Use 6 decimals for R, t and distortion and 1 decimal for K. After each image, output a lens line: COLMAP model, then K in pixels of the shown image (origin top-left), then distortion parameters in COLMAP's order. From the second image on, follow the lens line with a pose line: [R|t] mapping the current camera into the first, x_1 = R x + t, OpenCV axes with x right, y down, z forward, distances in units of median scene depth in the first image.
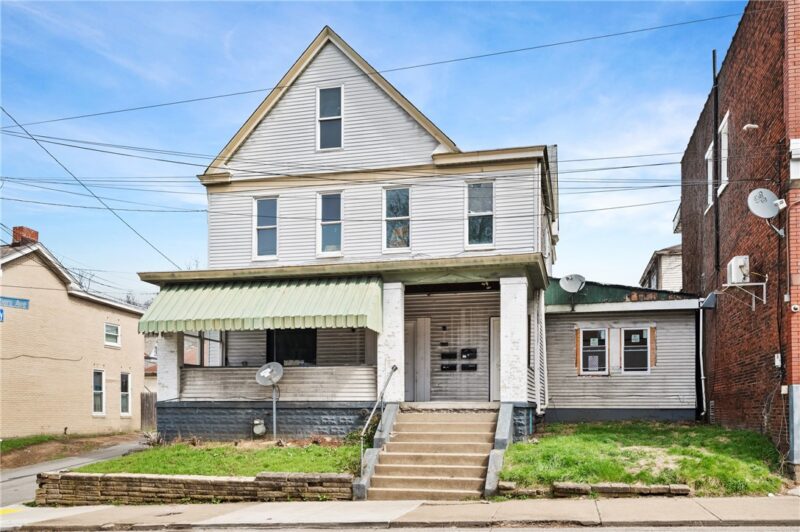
lens RADIAL K [[696.5, 0, 400.5], [0, 696.5, 412.7], [0, 0, 1]] dist [0.001051, 0.000717]
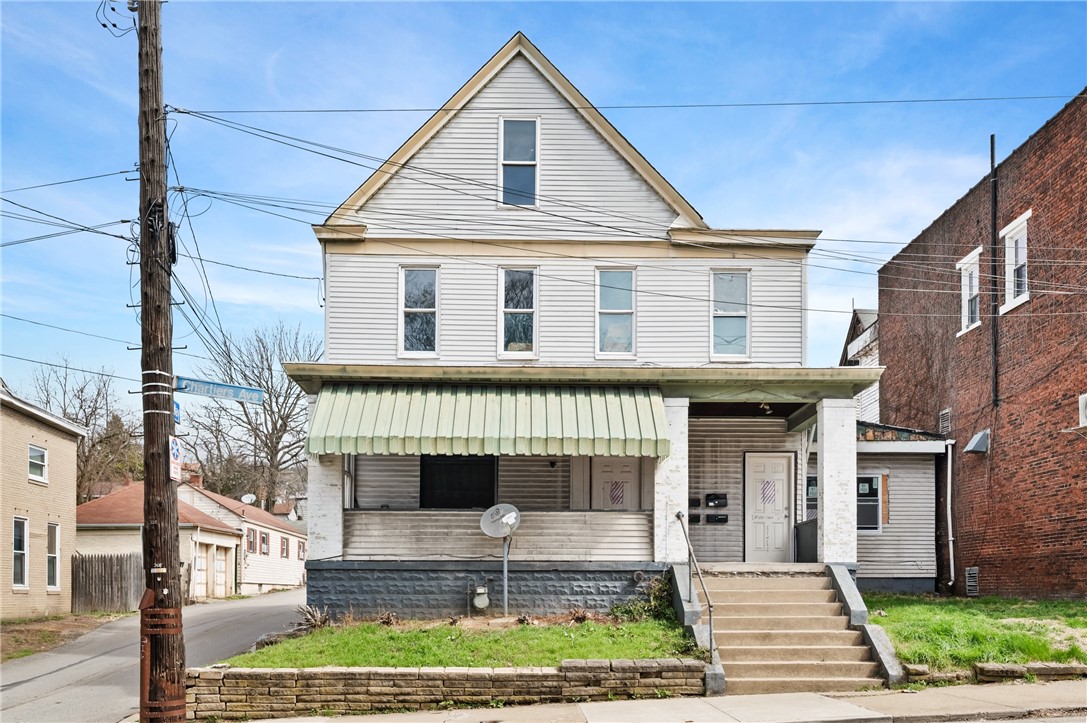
lens RADIAL K [[947.0, 0, 543.5], [0, 947.0, 588.4], [0, 0, 1]] dist [-0.001672, -0.000063]
pose [[0.965203, 0.000552, 0.261499, -0.387296], [0.001103, 0.999980, -0.006182, 0.017035], [-0.261498, 0.006255, 0.965184, 0.083837]]
